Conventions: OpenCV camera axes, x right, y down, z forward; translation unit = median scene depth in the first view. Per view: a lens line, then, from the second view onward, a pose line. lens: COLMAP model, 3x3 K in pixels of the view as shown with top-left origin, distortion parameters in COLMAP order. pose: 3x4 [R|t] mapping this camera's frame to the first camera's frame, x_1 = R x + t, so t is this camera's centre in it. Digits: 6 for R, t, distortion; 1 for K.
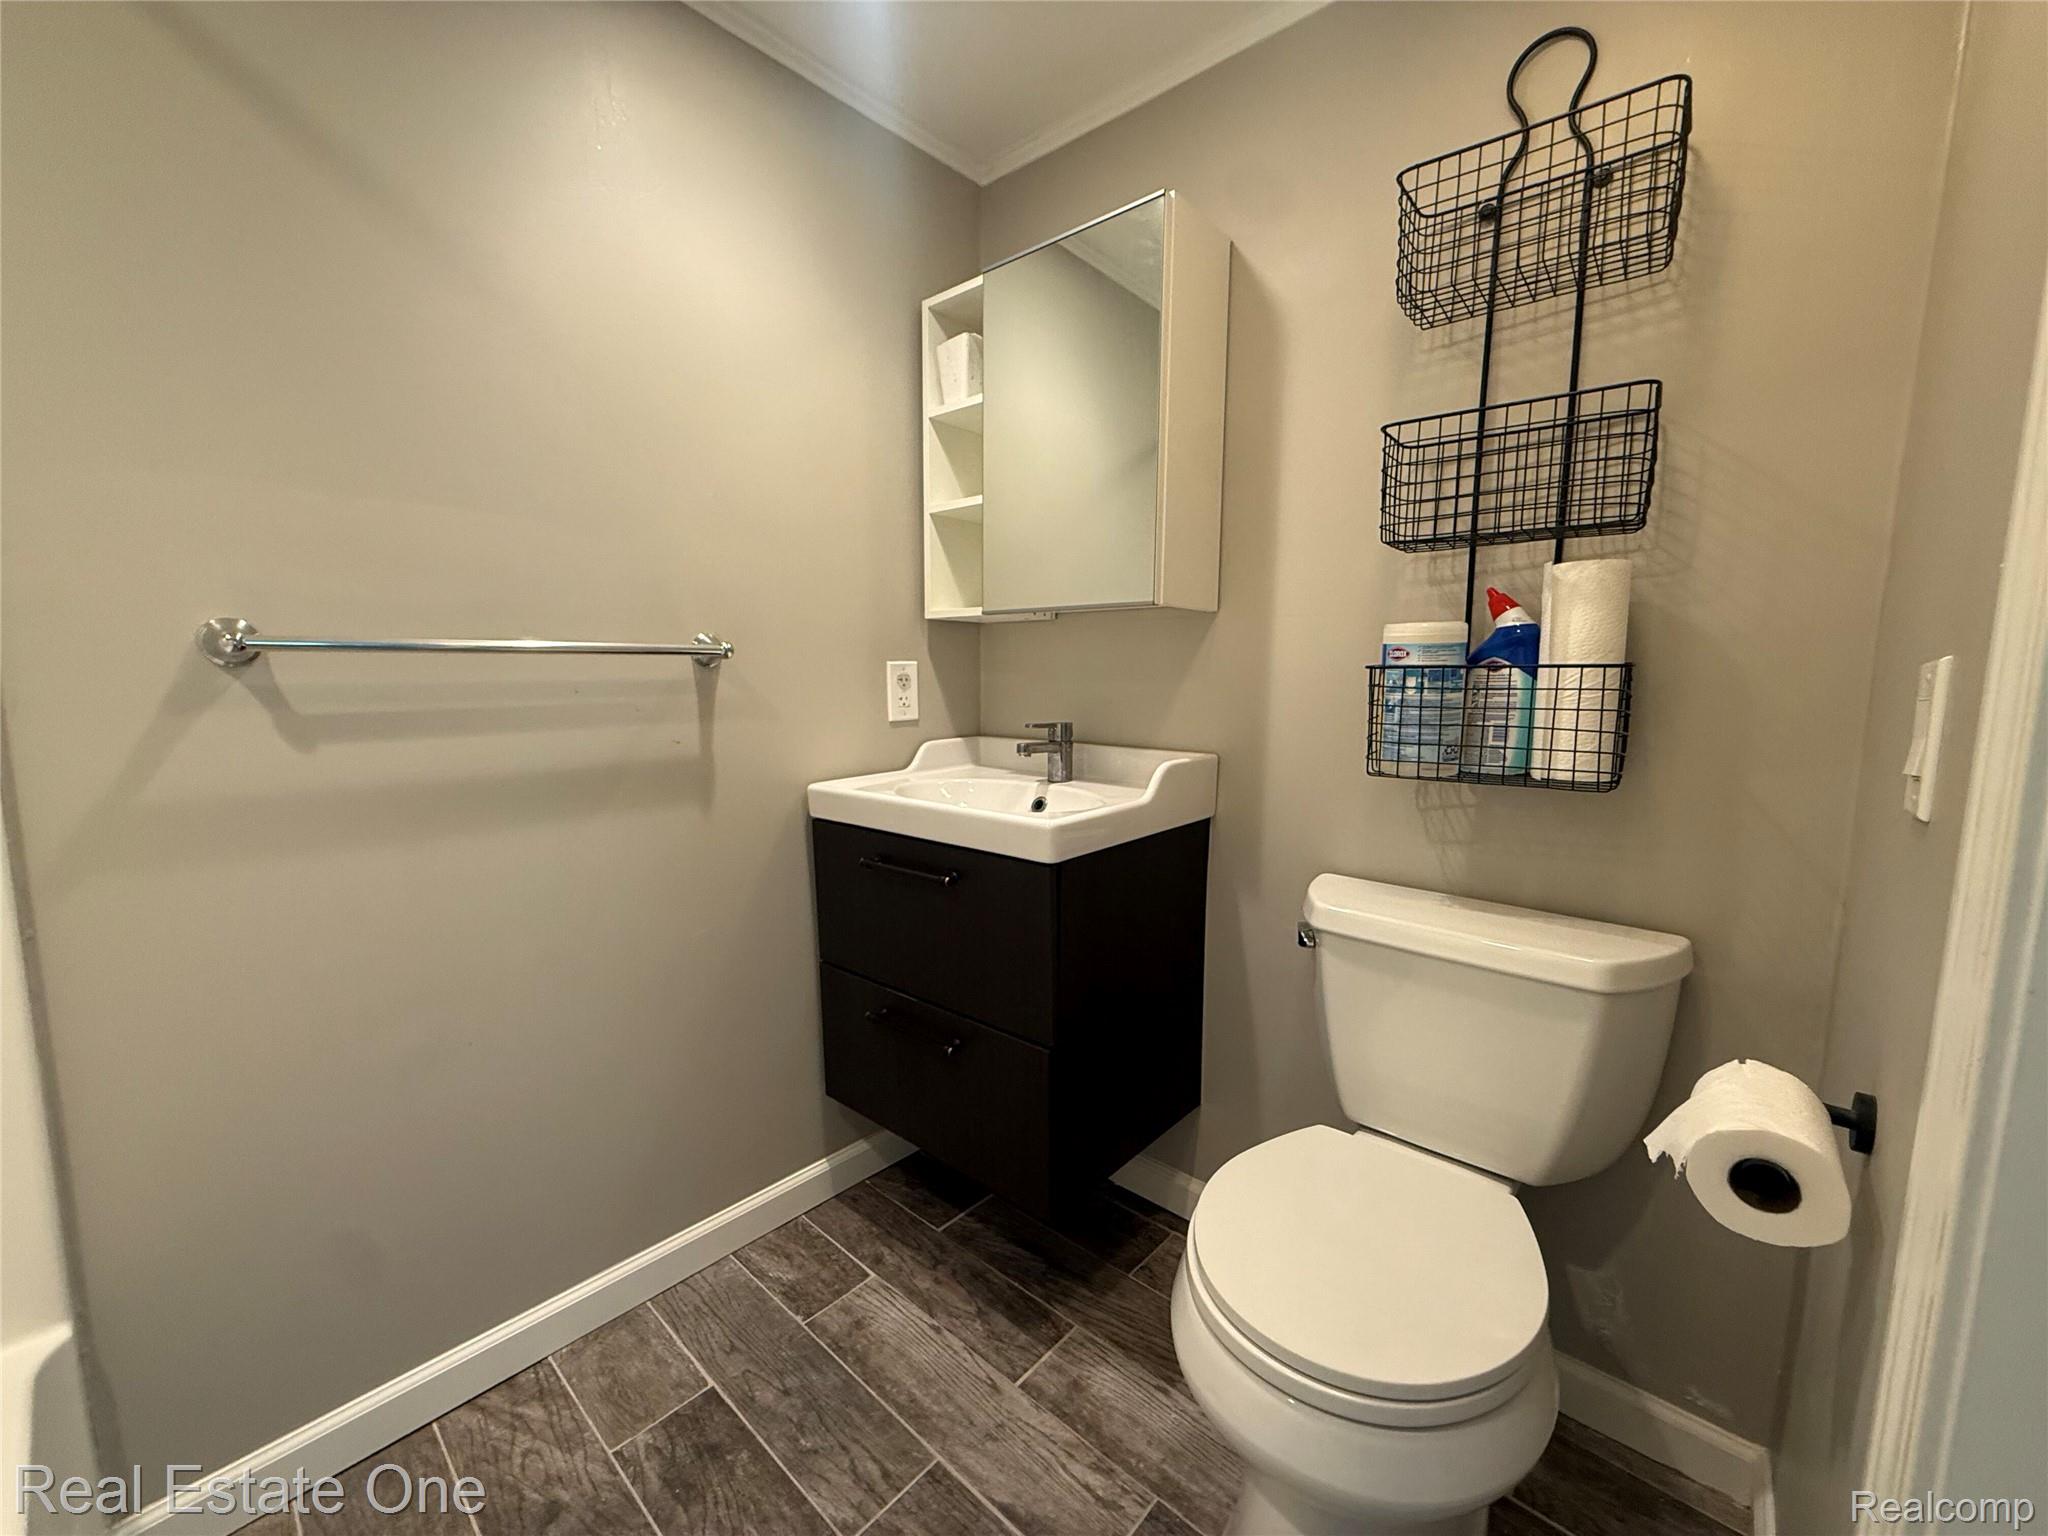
lens RADIAL K [[817.9, 0, 1025.7], [0, 817.9, 770.5], [0, 0, 1]] dist [0.000152, -0.000770]
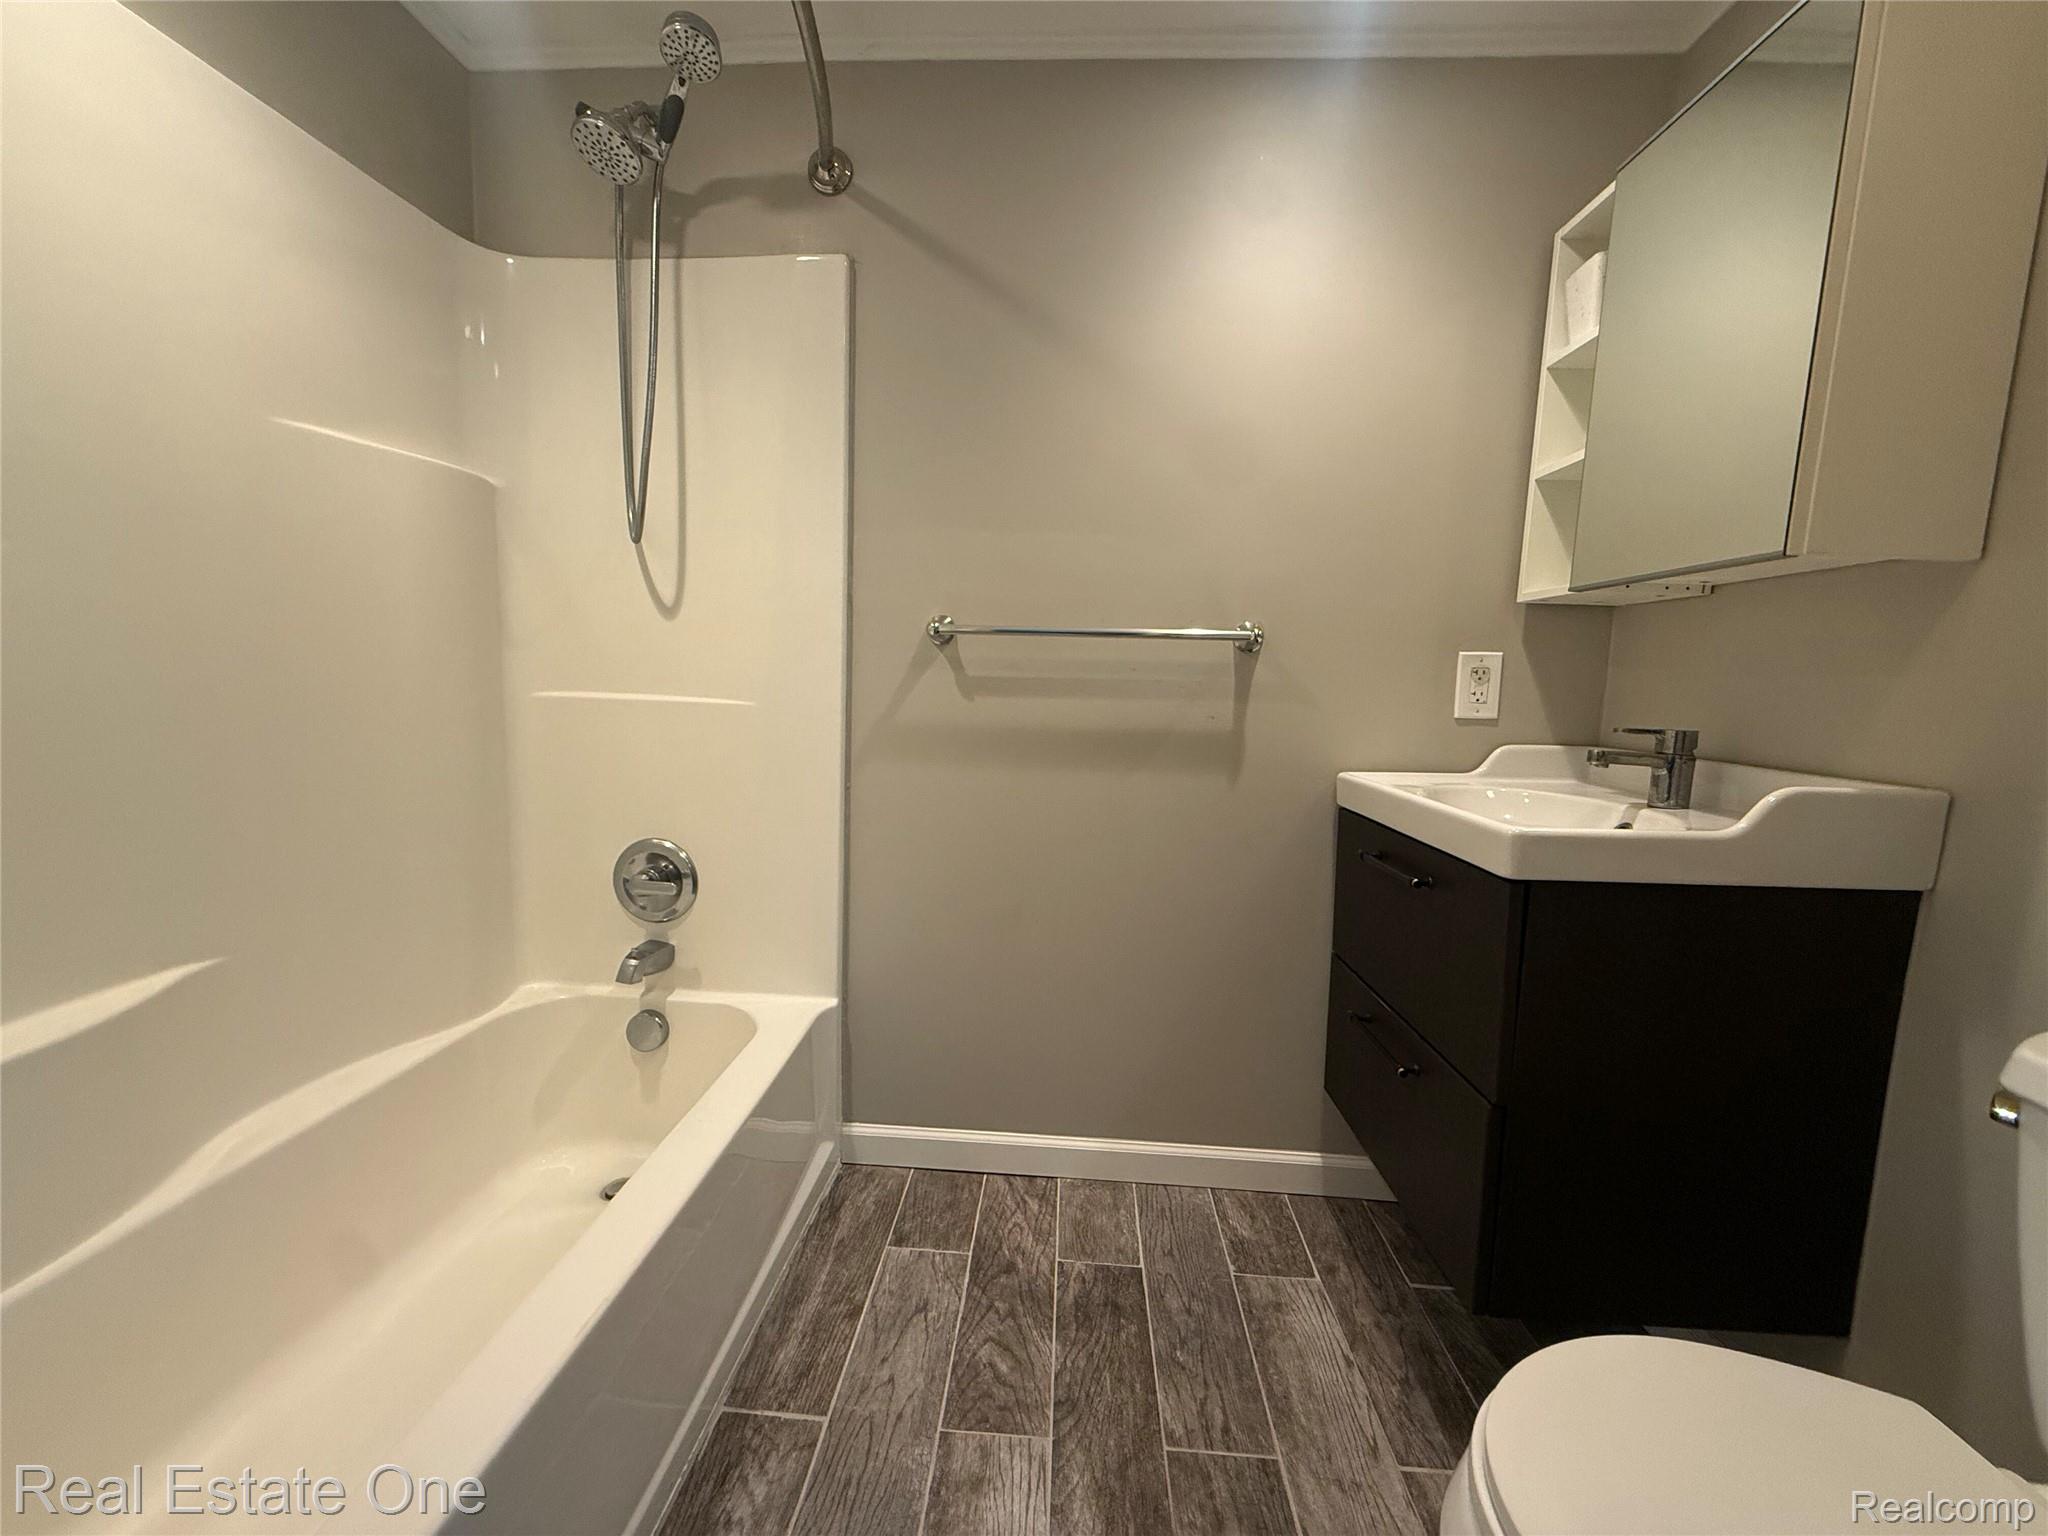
lens RADIAL K [[819.3, 0, 1020.3], [0, 819.3, 772.3], [0, 0, 1]] dist [0.004866, -0.000568]
pose [[0.623388, 0.106997, -0.774557, 0.303448], [-0.126029, 0.991391, 0.035518, 0.034609], [0.771689, 0.075476, 0.631506, 0.073849]]
